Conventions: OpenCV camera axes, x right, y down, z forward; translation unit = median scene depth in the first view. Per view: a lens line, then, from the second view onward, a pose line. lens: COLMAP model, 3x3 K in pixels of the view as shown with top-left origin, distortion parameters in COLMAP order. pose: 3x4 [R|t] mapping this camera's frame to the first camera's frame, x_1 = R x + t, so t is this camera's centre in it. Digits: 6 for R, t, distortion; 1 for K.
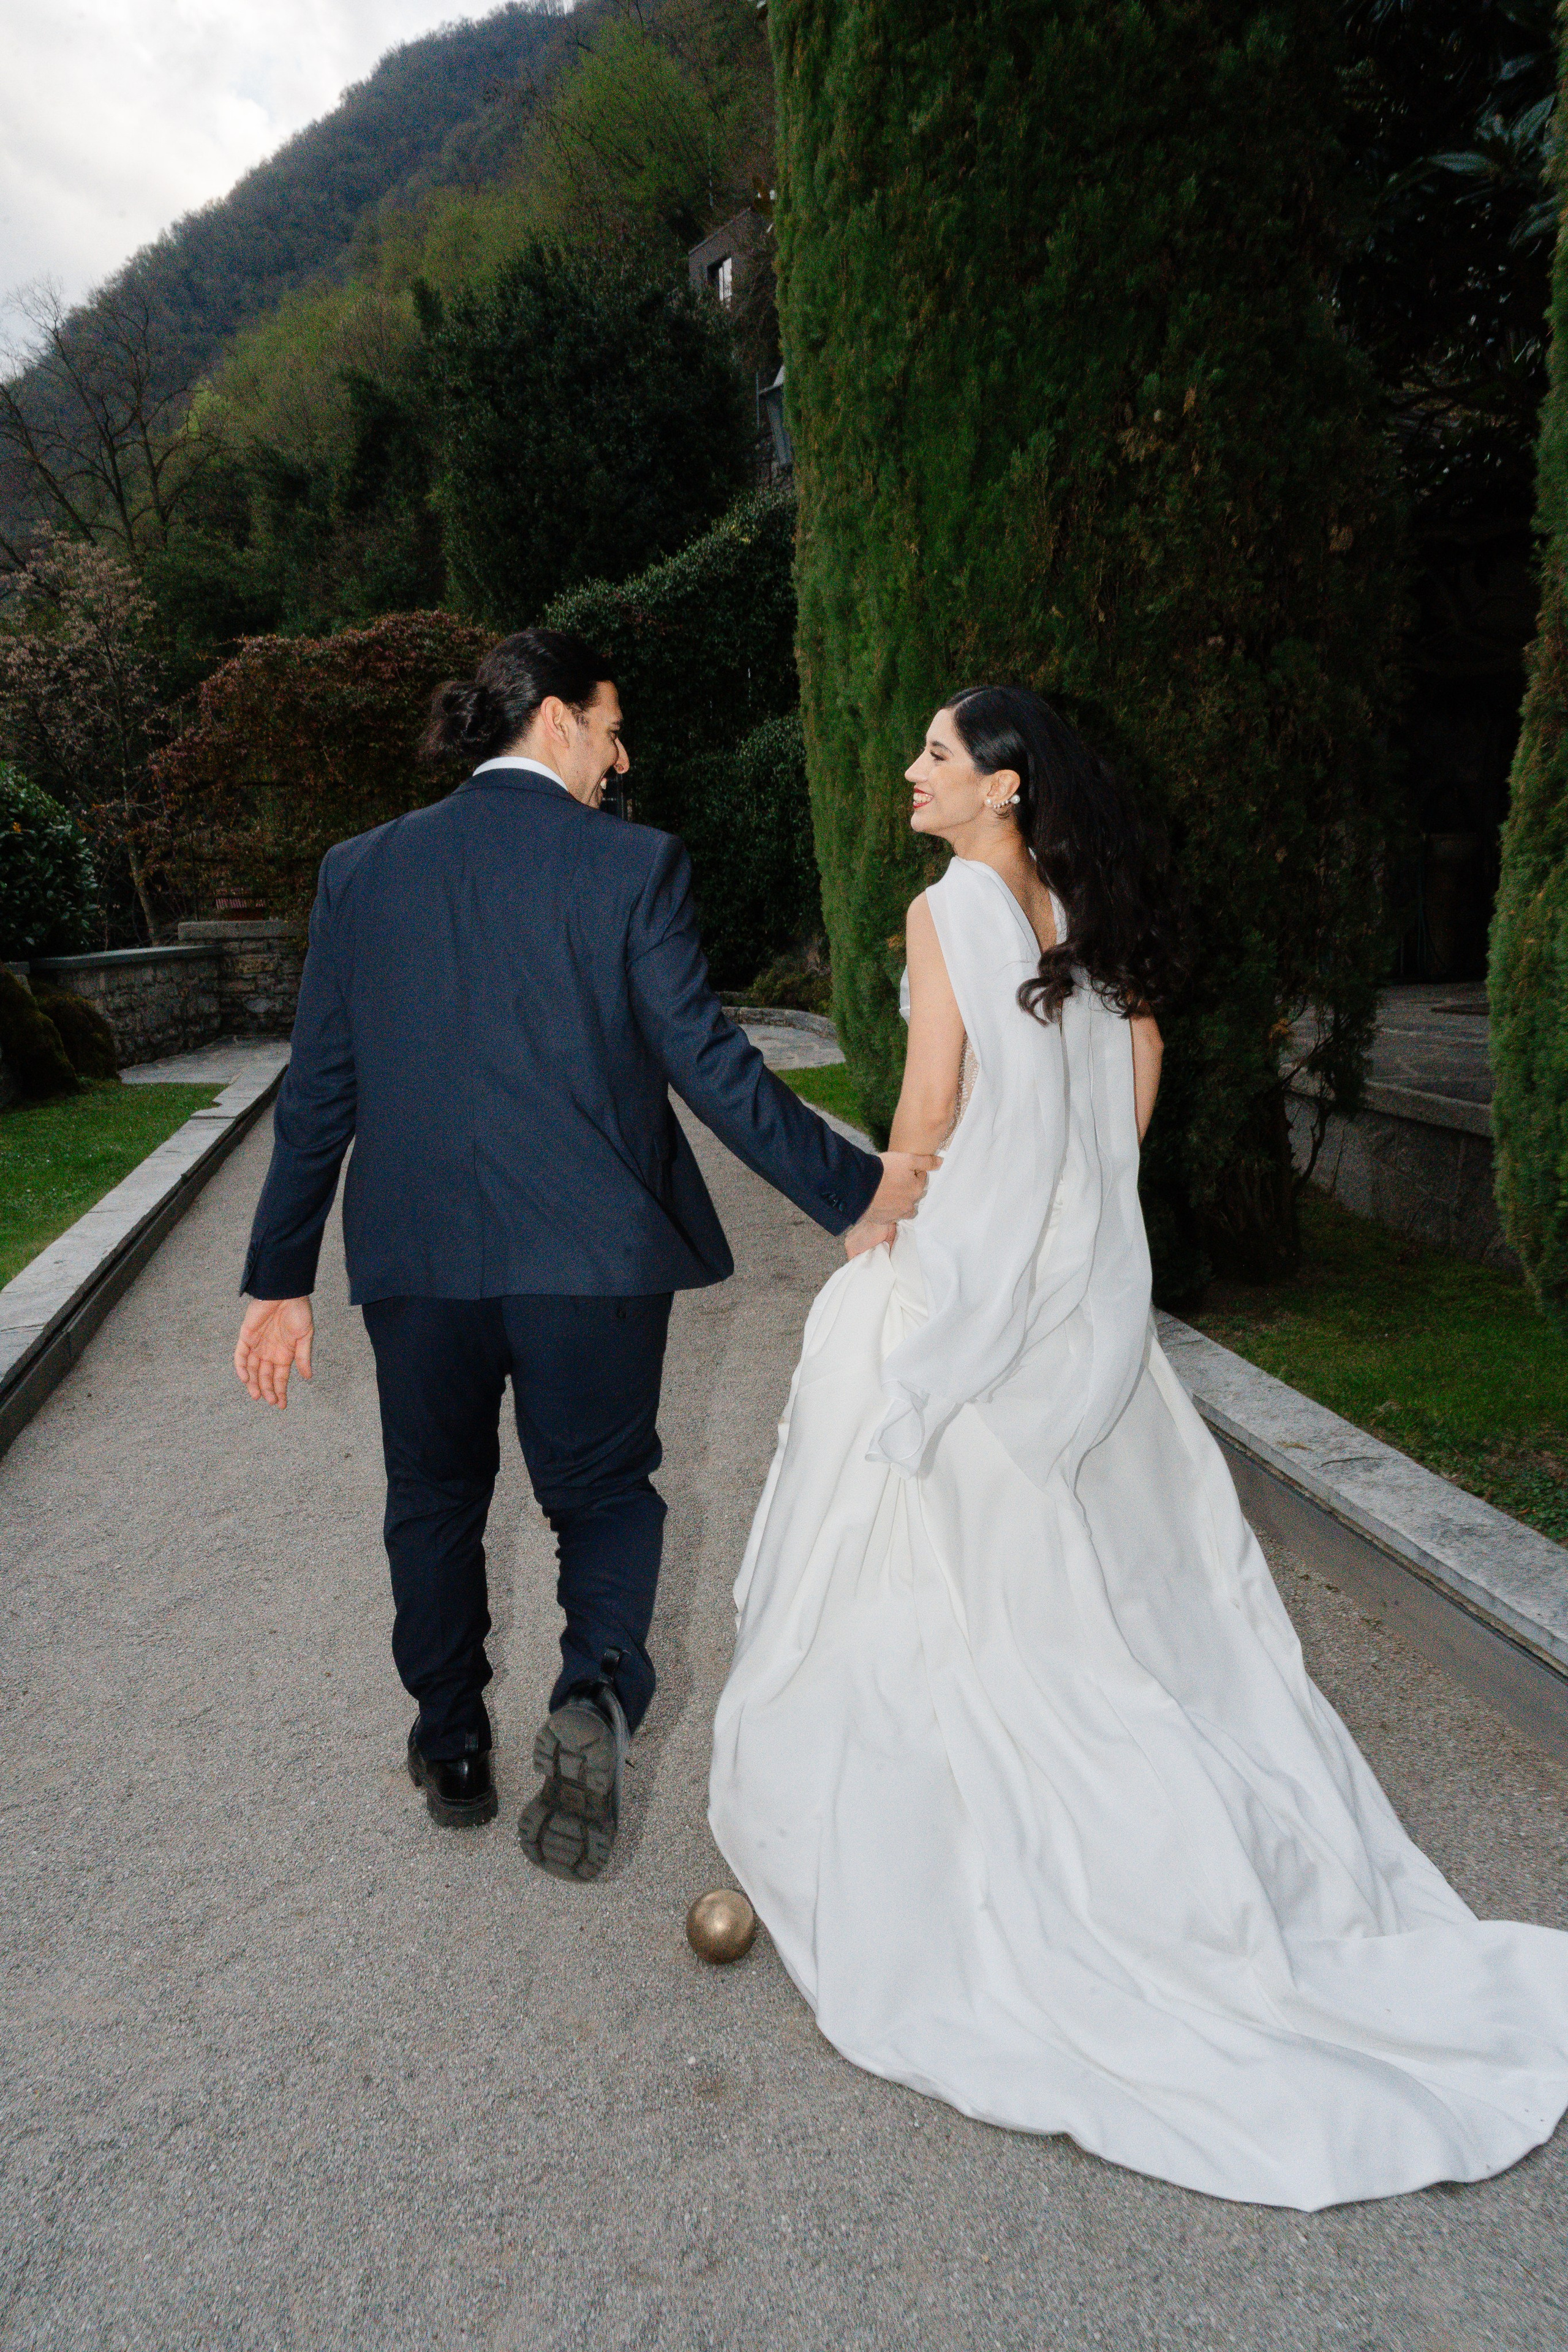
lens RADIAL K [[1573.0, 0, 782.1], [0, 1573.0, 1166.9], [0, 0, 1]] dist [0.005970, 0.003831]
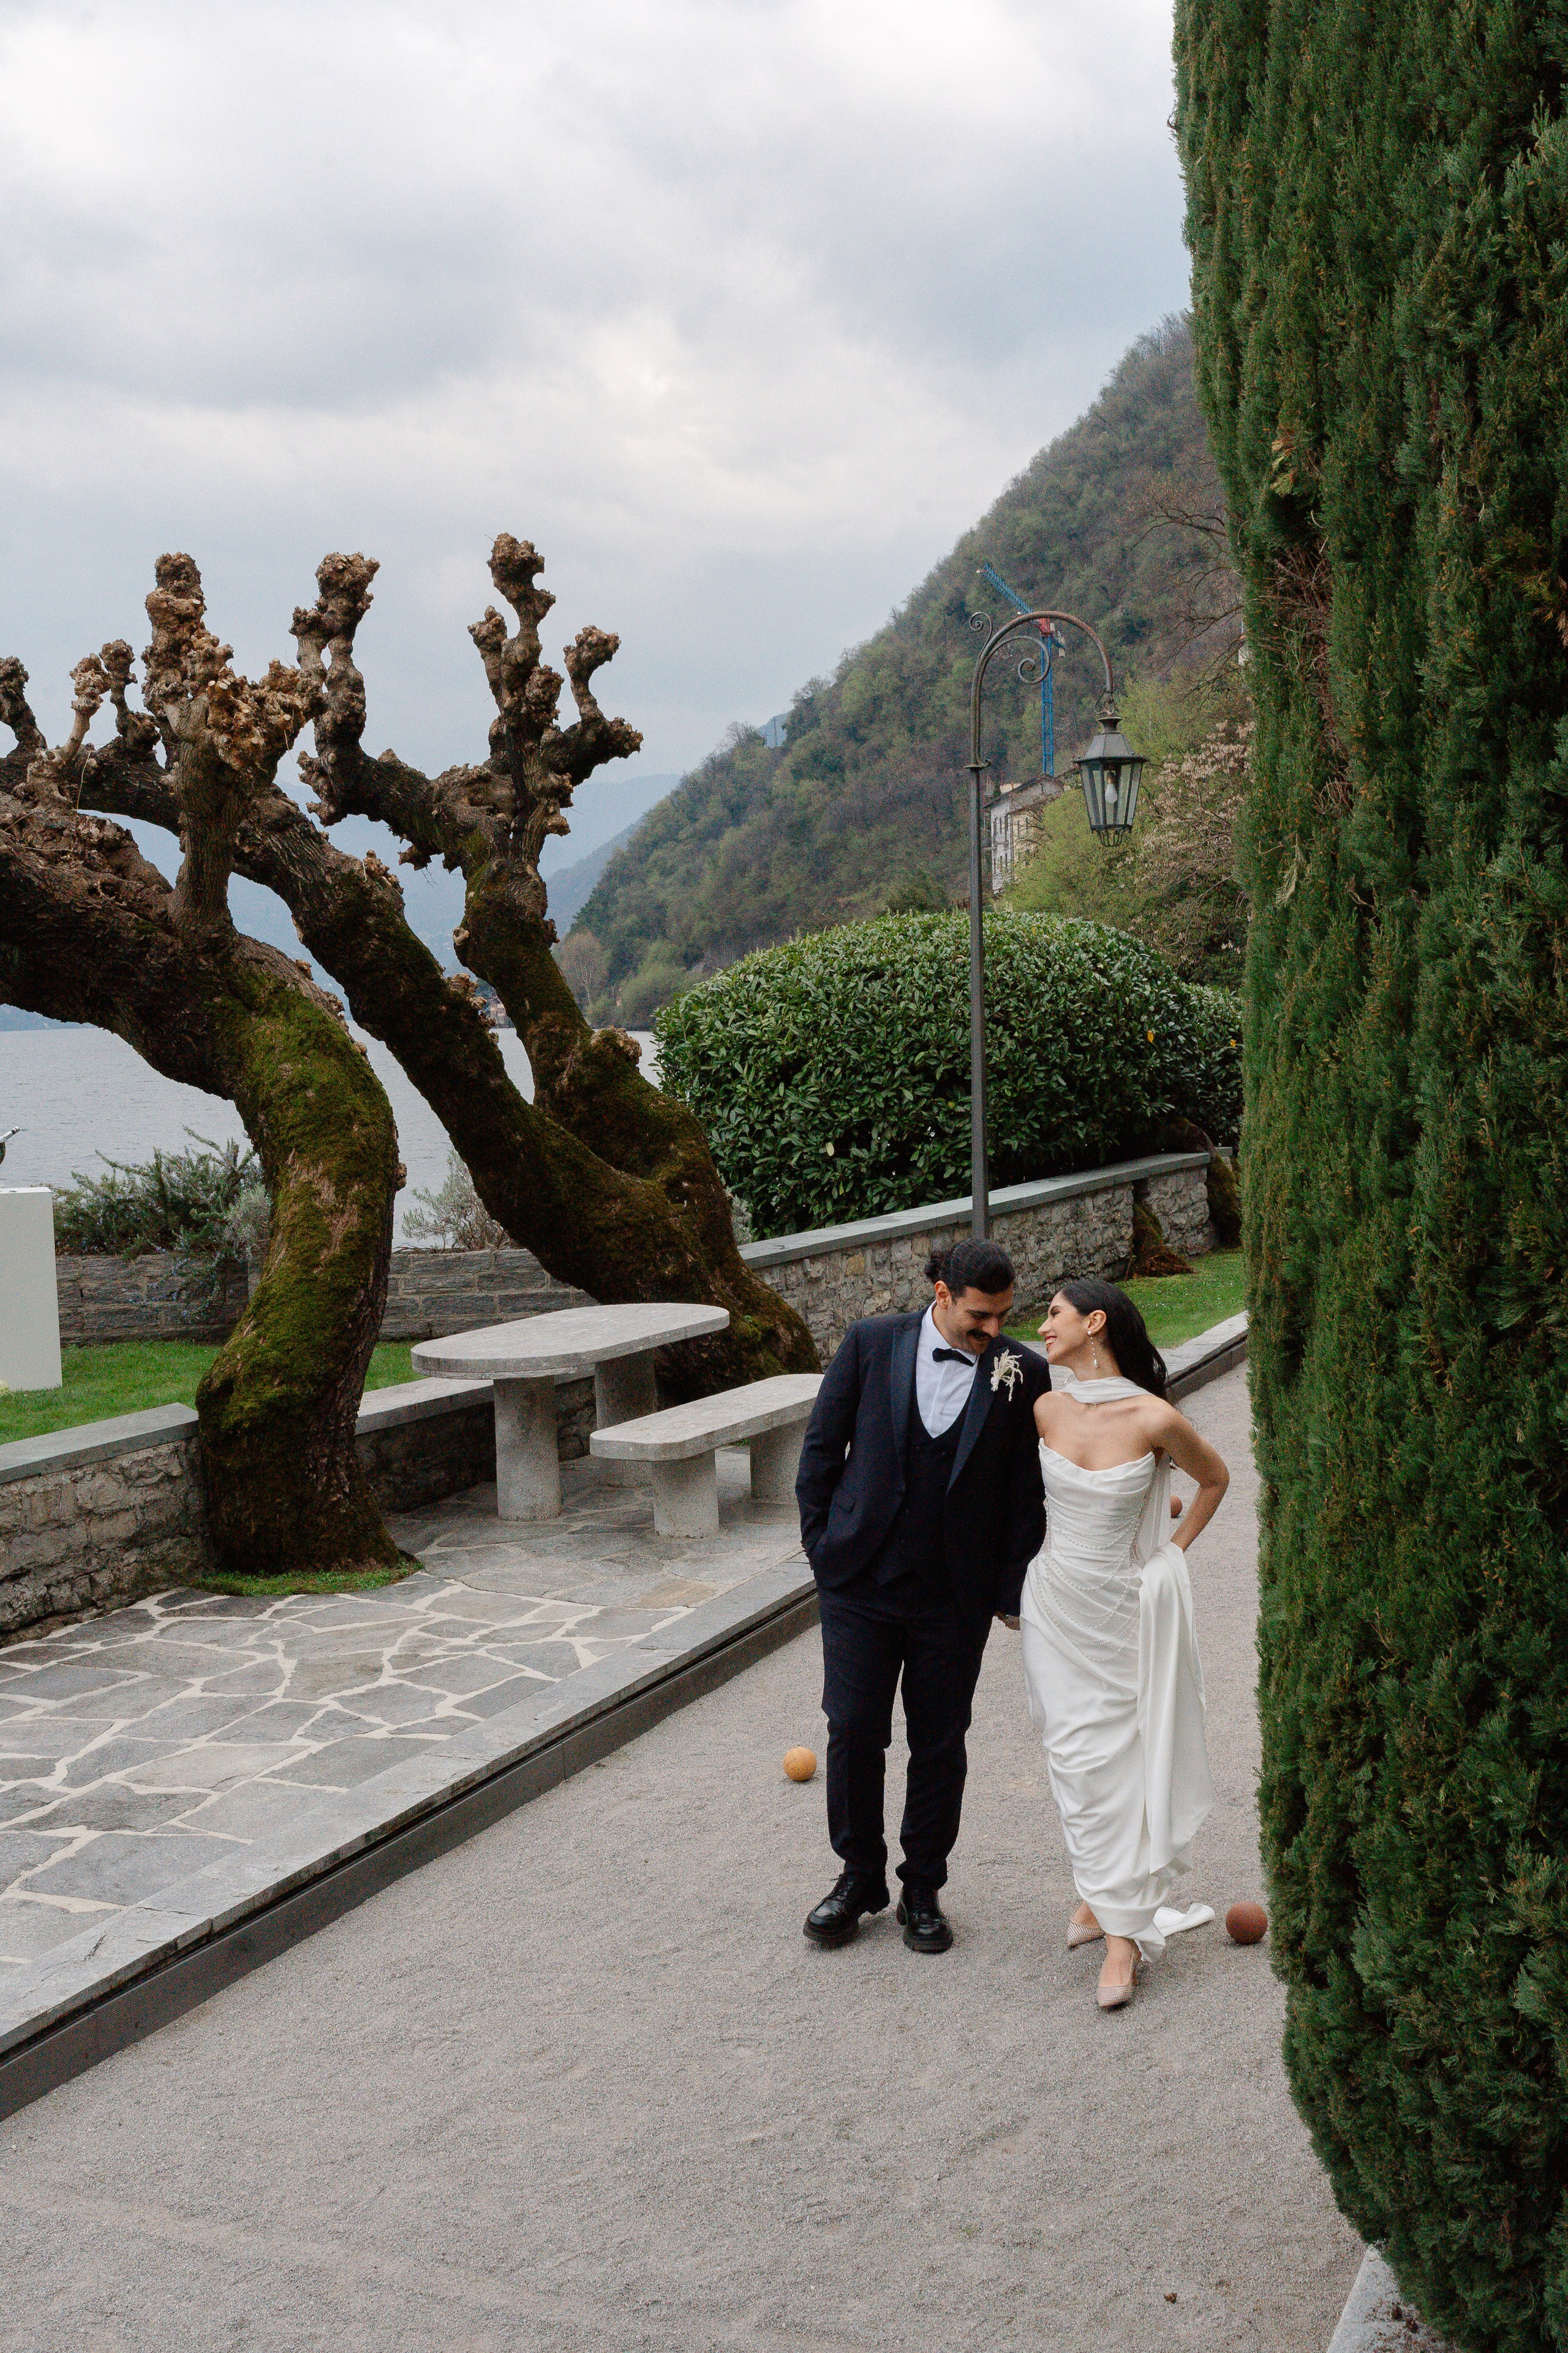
lens RADIAL K [[2423.2, 0, 796.5], [0, 2423.2, 1361.3], [0, 0, 1]] dist [-0.009955, 0.015341]
pose [[0.810041, 0.071904, -0.581948, 0.450872], [-0.080662, 0.996682, 0.010870, 0.062491], [0.580799, 0.038136, 0.813153, -0.920082]]
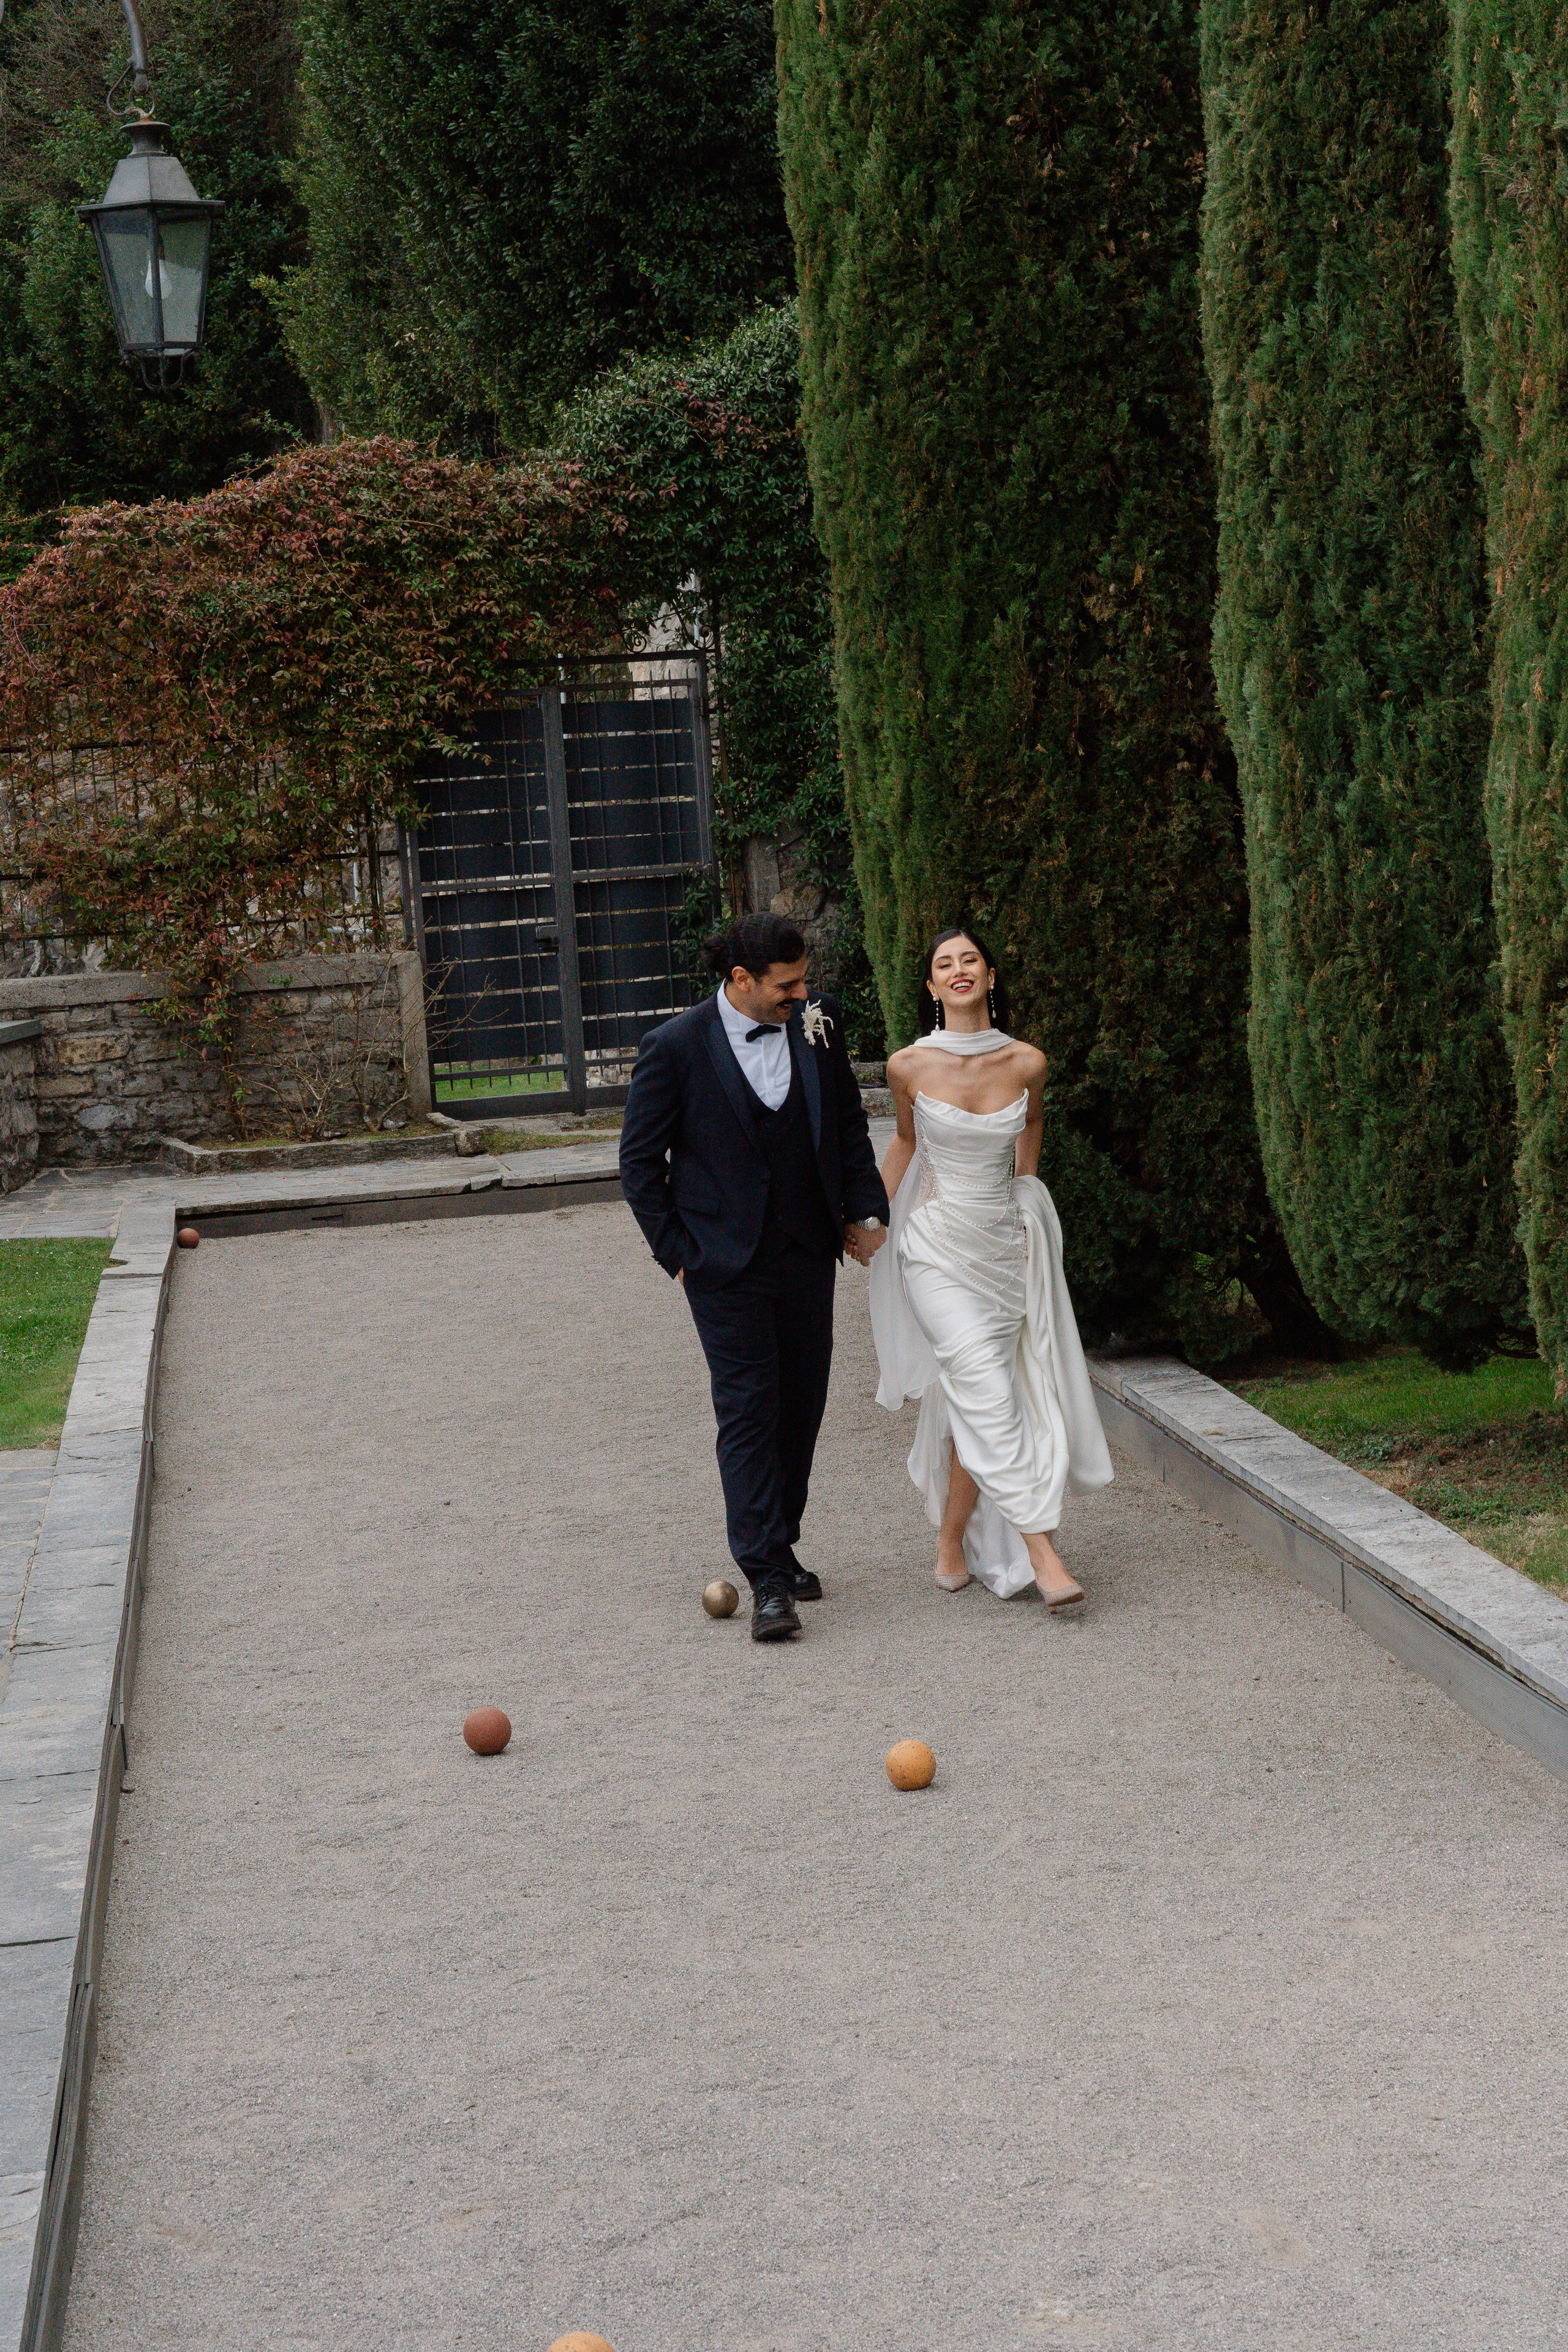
lens RADIAL K [[4503.6, 0, 762.3], [0, 4503.6, 1169.3], [0, 0, 1]] dist [0.007668, 0.026313]
pose [[0.994387, -0.036526, -0.099296, 0.115059], [0.028445, 0.996258, -0.081616, 0.086498], [0.101906, 0.078334, 0.991705, -0.904419]]
